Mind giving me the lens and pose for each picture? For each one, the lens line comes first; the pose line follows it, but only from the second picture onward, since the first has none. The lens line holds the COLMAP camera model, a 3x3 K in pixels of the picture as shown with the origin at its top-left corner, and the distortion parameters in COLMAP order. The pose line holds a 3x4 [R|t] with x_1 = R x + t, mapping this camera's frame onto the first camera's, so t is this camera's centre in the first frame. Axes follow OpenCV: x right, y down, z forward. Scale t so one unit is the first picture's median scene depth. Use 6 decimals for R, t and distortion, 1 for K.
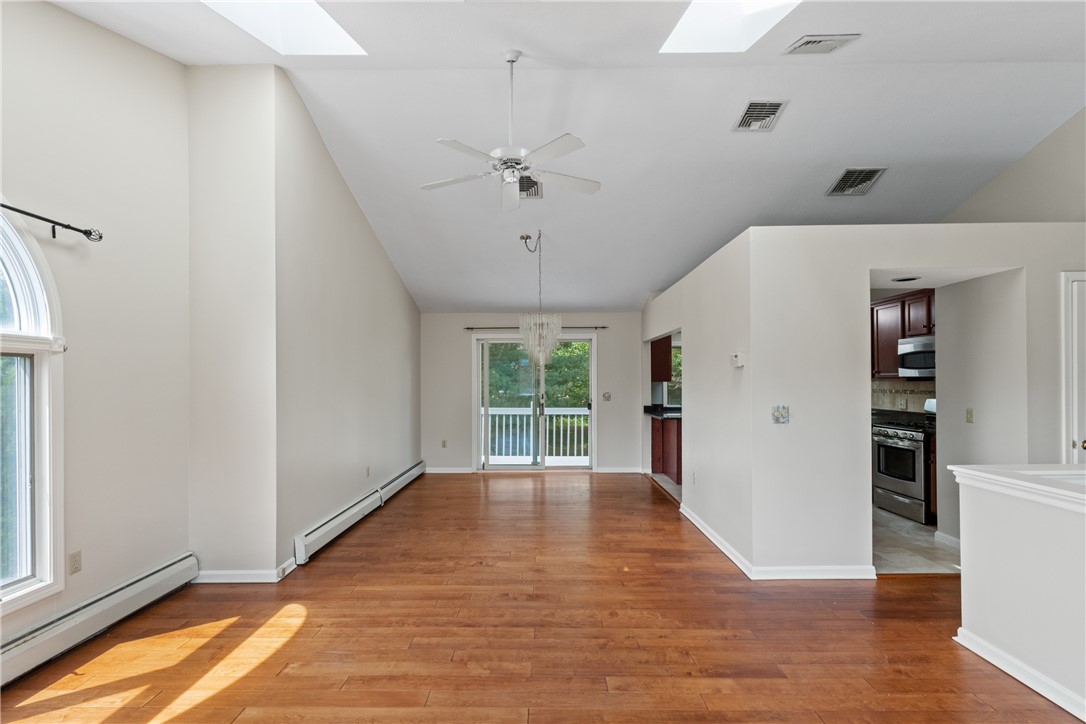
lens RADIAL K [[518.3, 0, 542.2], [0, 518.3, 382.6], [0, 0, 1]] dist [0.000227, 0.000018]
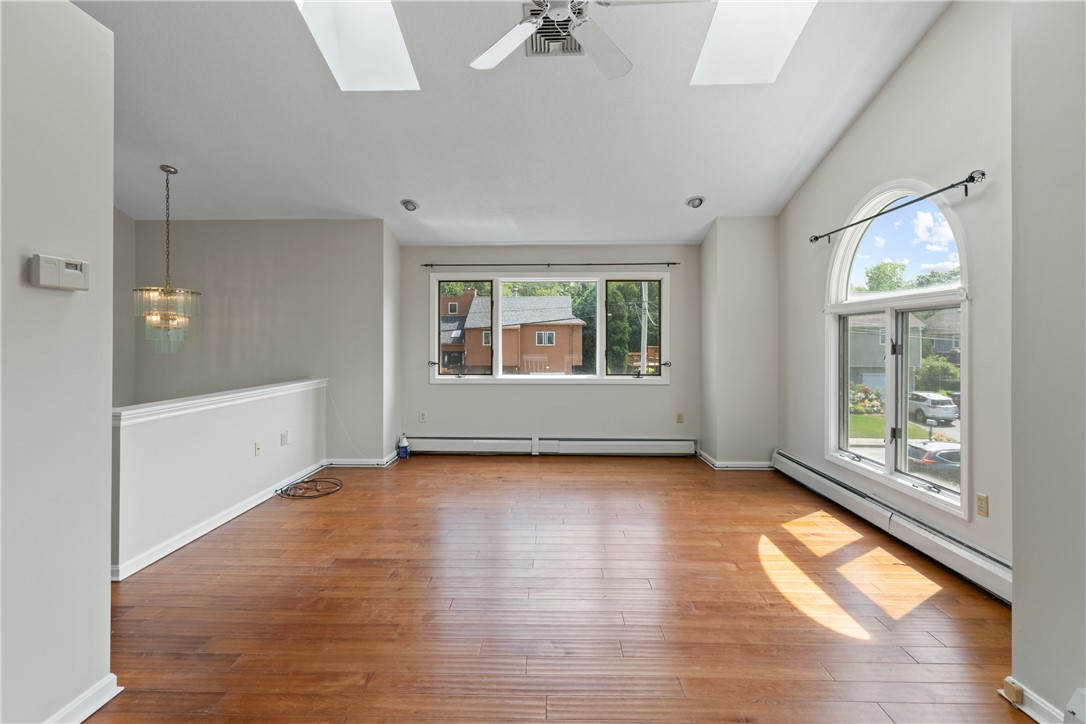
lens RADIAL K [[525.5, 0, 536.2], [0, 525.5, 343.4], [0, 0, 1]] dist [0.001364, -0.000121]
pose [[-0.999575, 0.003515, 0.028944, -0.046010], [0.003653, 0.999982, 0.004706, 0.017305], [-0.028927, 0.004810, -0.999570, 1.528238]]
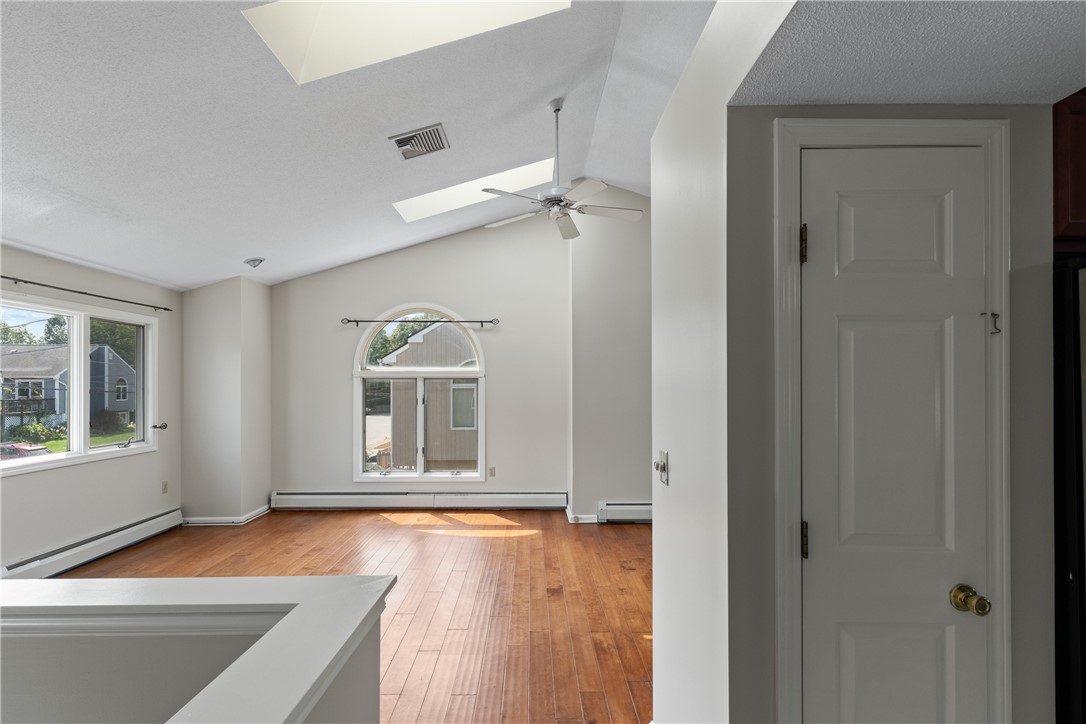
lens RADIAL K [[526.0, 0, 541.7], [0, 526.0, 387.7], [0, 0, 1]] dist [-0.000271, 0.000119]
pose [[0.025890, 0.013608, -0.999572, 1.001224], [-0.001538, 0.999907, 0.013573, -0.031436], [0.999664, 0.001186, 0.025909, 0.859926]]
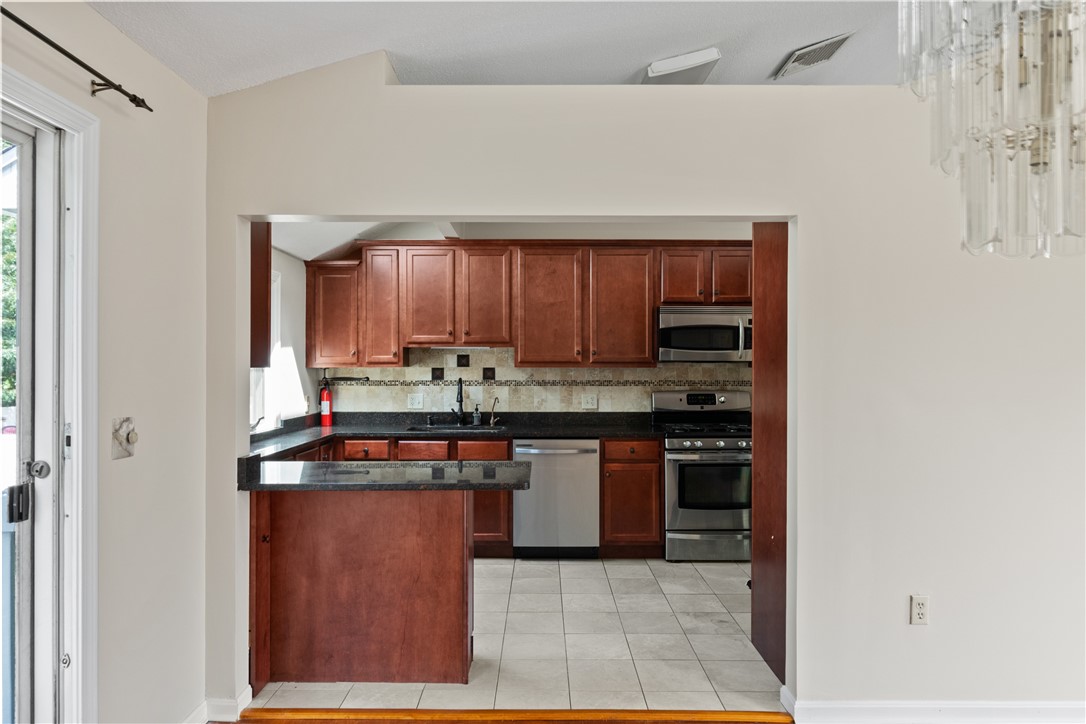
lens RADIAL K [[683.6, 0, 541.1], [0, 683.6, 364.3], [0, 0, 1]] dist [0.006550, 0.001831]
pose [[0.001381, 0.009022, 0.999958, -0.325357], [0.001785, 0.999958, -0.009025, 0.001800], [-0.999997, 0.001797, 0.001365, 1.802592]]
